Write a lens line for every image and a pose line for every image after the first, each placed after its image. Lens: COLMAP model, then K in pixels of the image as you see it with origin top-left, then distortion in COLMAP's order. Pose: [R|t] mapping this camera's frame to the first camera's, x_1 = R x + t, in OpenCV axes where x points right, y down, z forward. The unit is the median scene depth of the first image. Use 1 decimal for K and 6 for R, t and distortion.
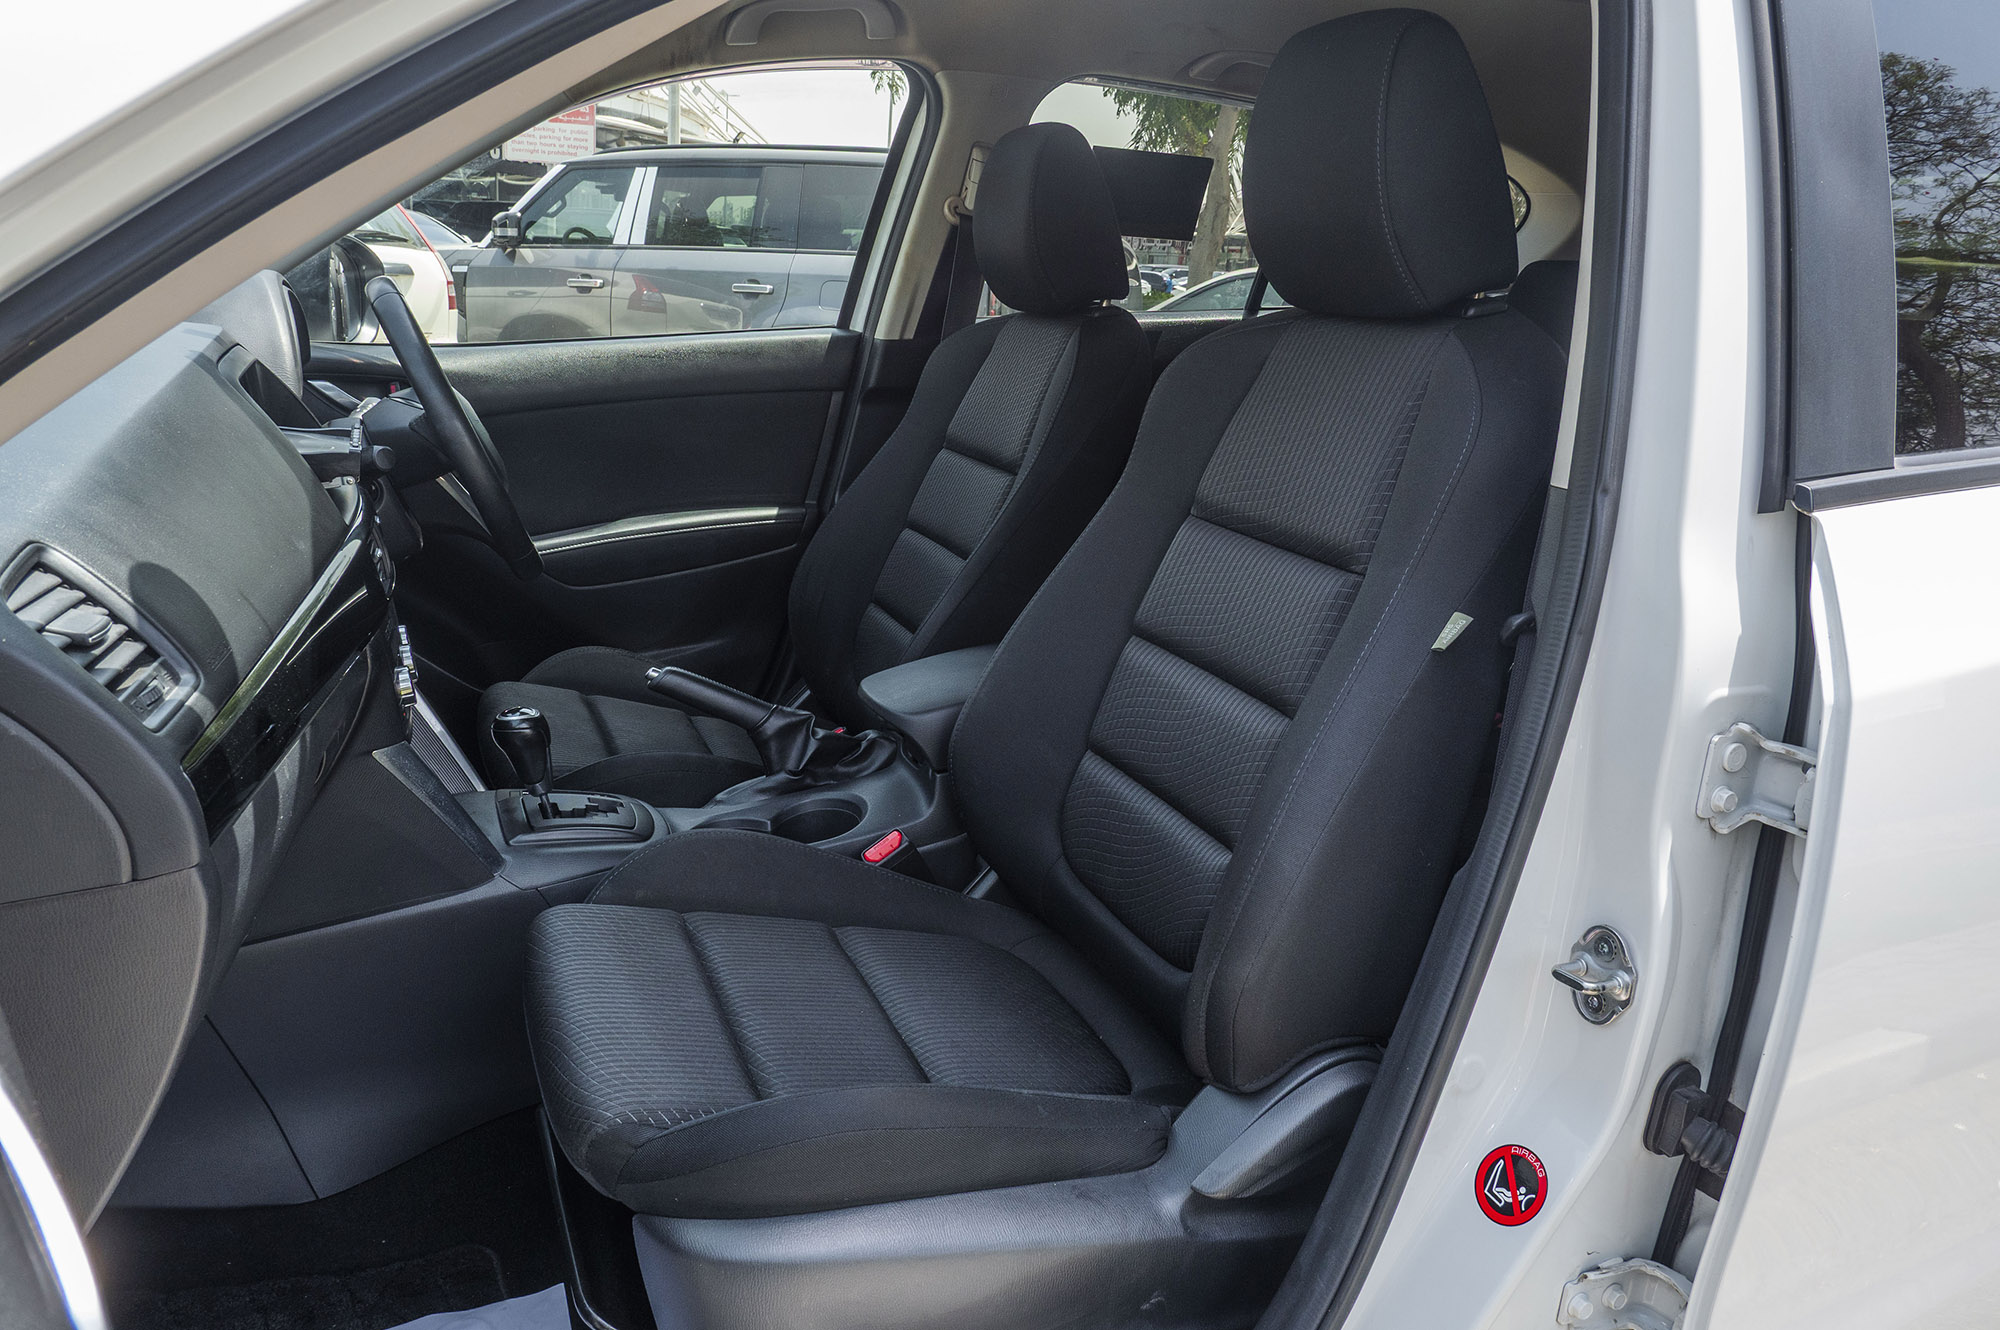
lens RADIAL K [[1462.1, 0, 1000.0], [0, 1462.1, 665.0], [0, 0, 1]] dist [-0.031170, 0.002746]
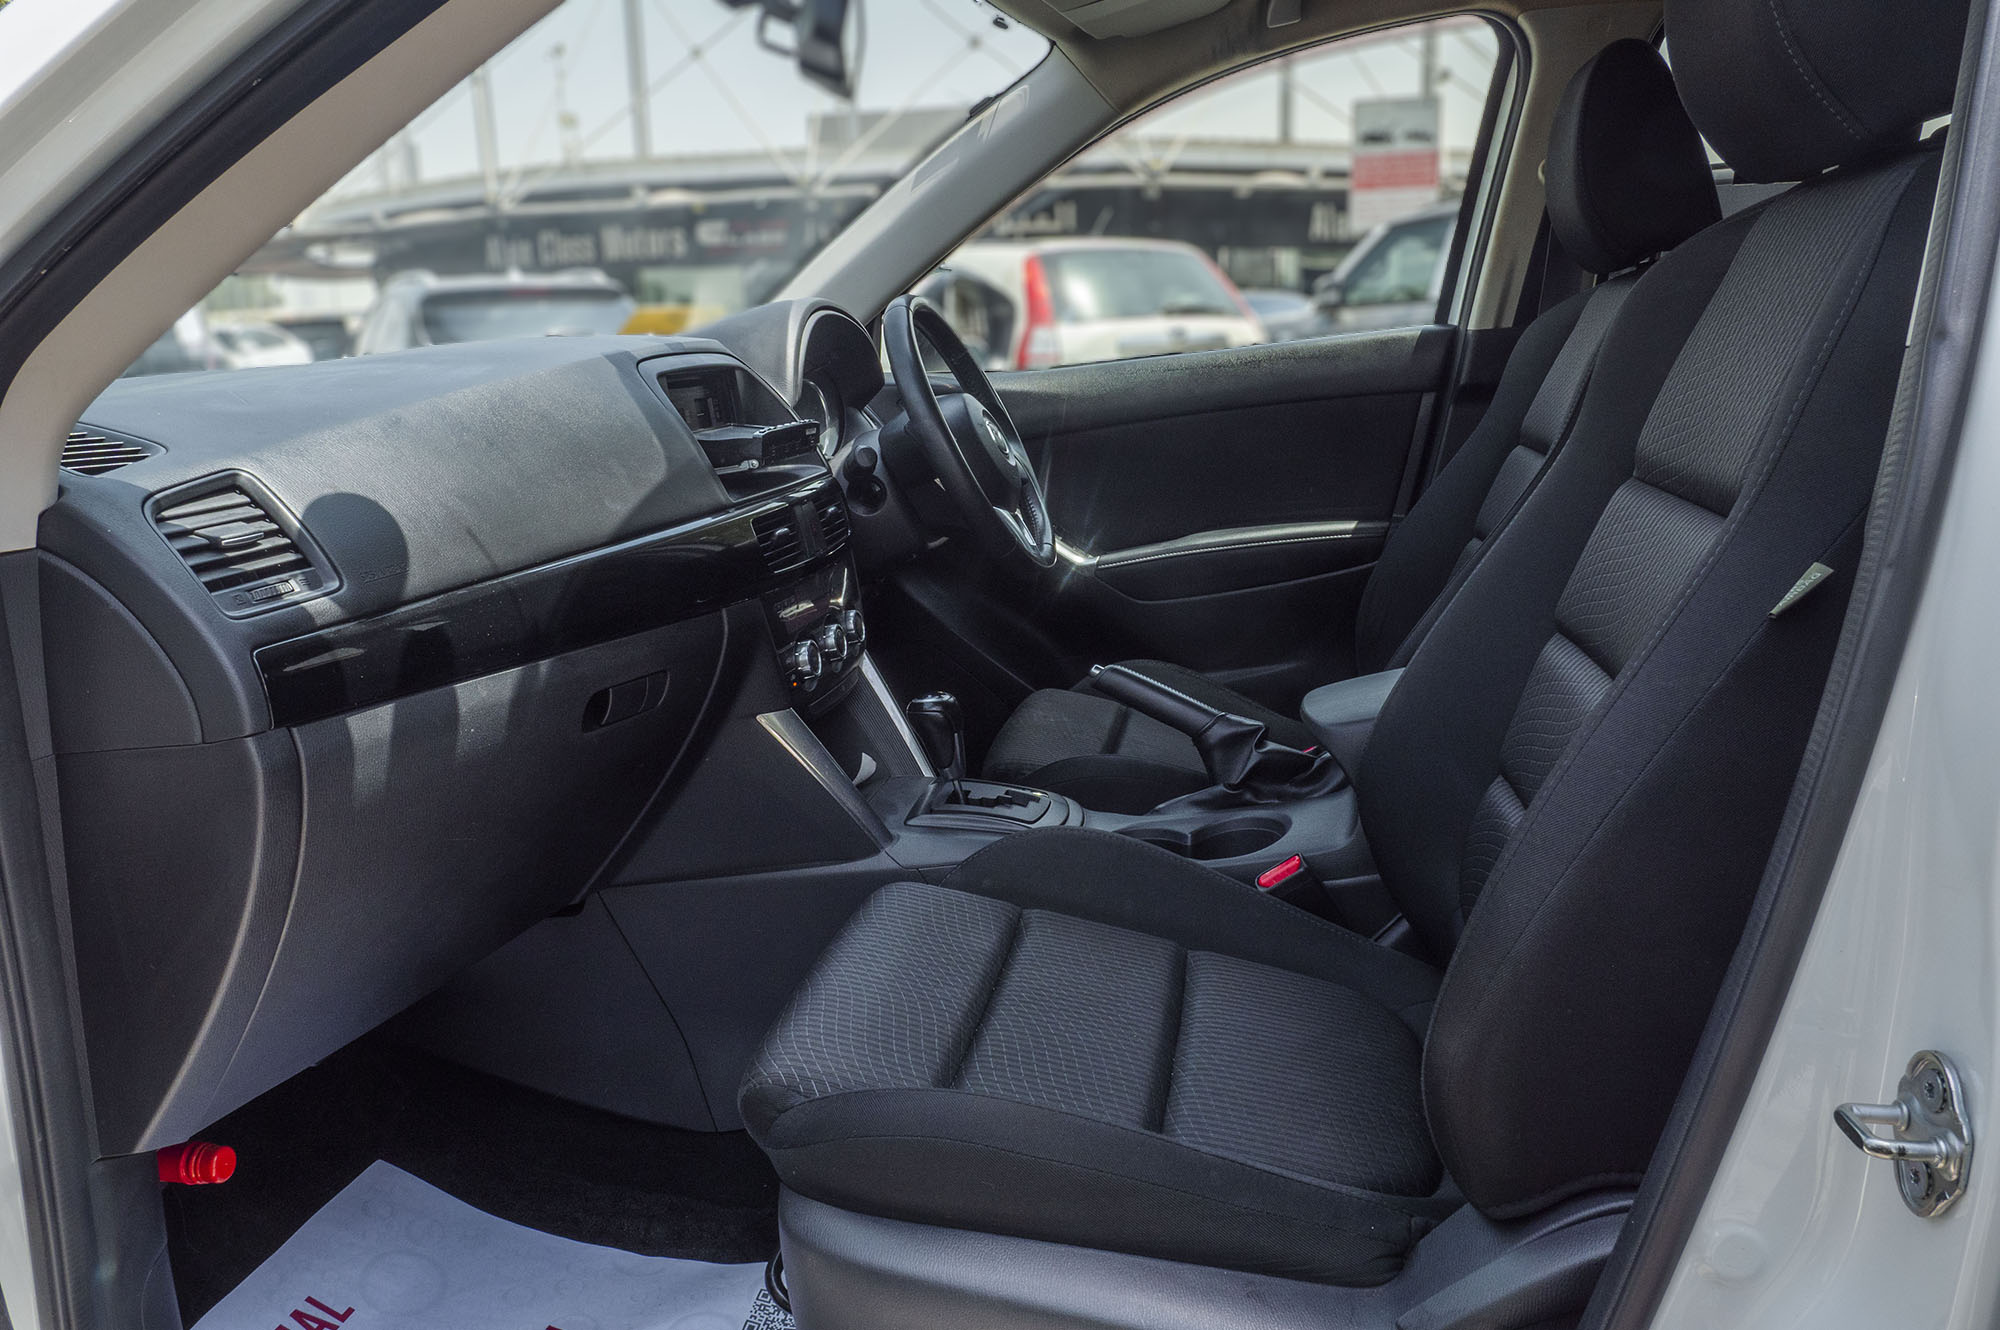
lens RADIAL K [[1462.1, 0, 1000.0], [0, 1462.1, 665.0], [0, 0, 1]] dist [-0.031170, 0.002746]
pose [[0.833948, 0.034306, -0.550775, 0.241189], [-0.060530, 0.997730, -0.029505, 0.034063], [0.548513, 0.057944, 0.834132, 0.157336]]
